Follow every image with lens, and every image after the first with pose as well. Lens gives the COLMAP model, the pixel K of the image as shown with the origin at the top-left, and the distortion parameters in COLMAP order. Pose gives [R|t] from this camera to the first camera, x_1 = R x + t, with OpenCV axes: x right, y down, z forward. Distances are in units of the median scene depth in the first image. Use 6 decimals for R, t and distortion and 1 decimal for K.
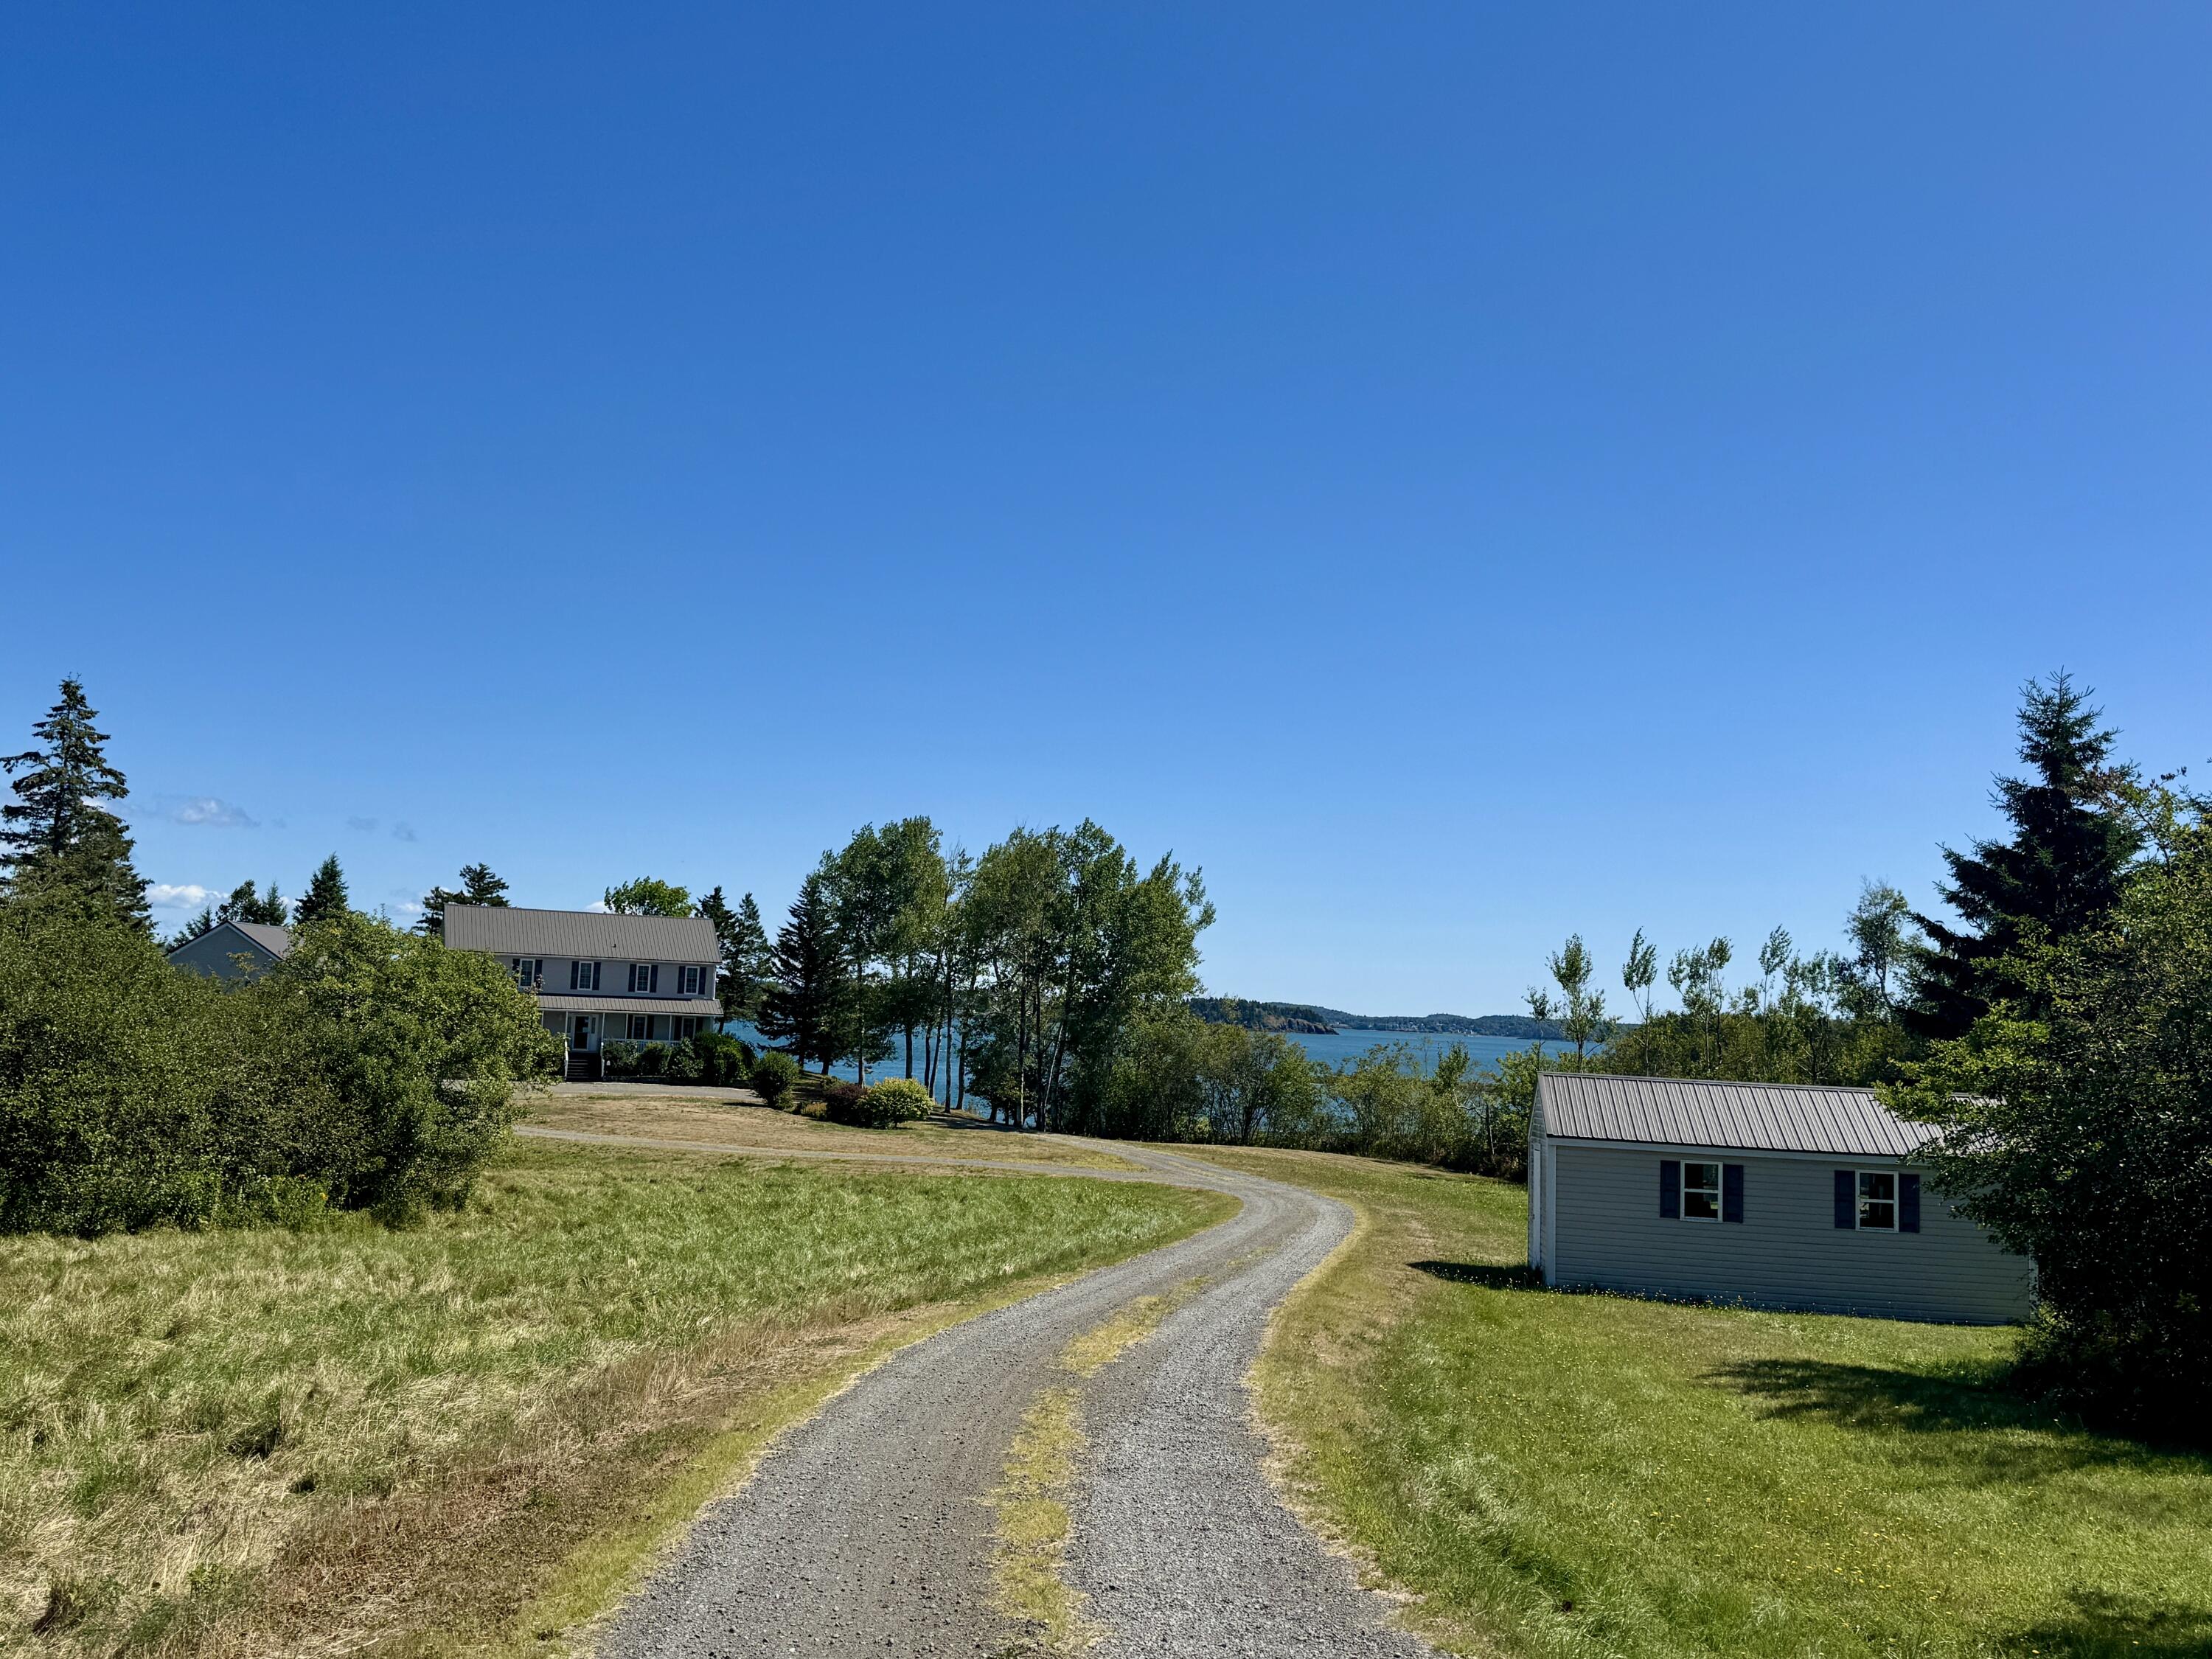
lens RADIAL K [[2059.0, 0, 1106.0], [0, 2059.0, 829.5], [0, 0, 1]] dist [-0.004097, -0.004614]
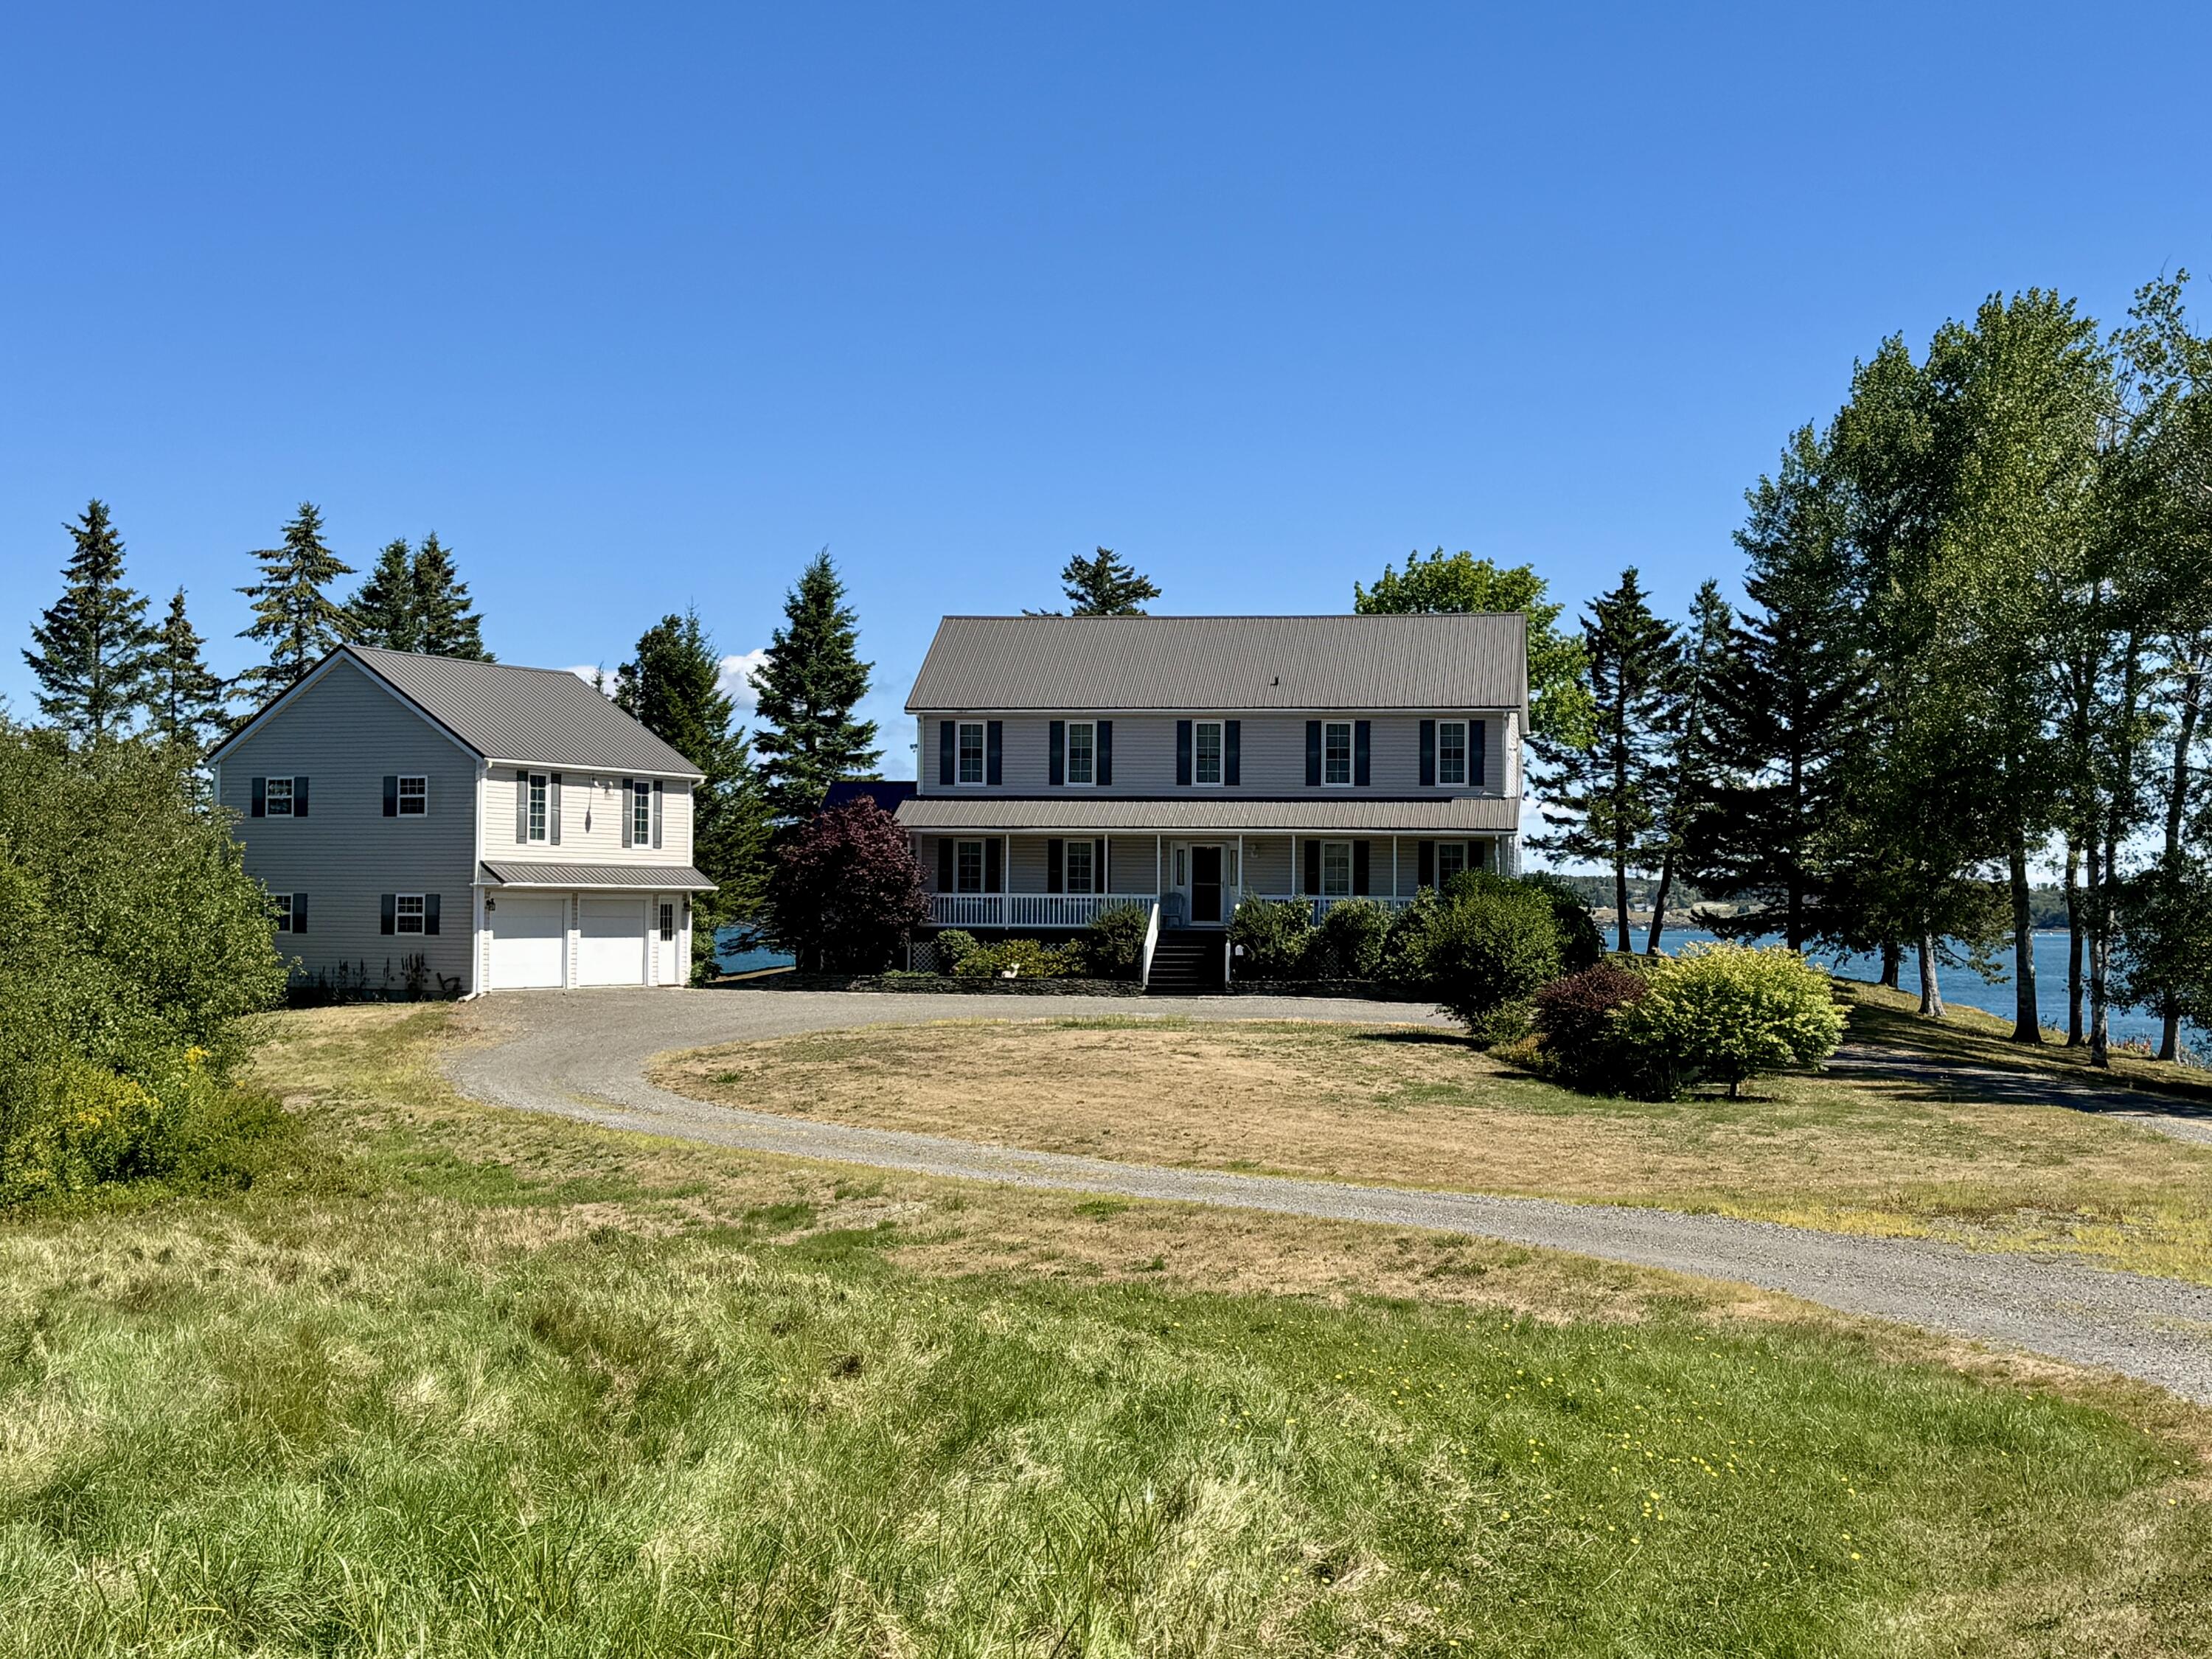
lens RADIAL K [[3114.0, 0, 1106.0], [0, 3114.0, 829.5], [0, 0, 1]] dist [0.232803, 0.020745]
pose [[0.879440, -0.044325, -0.473941, 0.036511], [0.069037, 0.997005, 0.034860, 0.062167], [0.470977, -0.063376, 0.879866, 0.411543]]
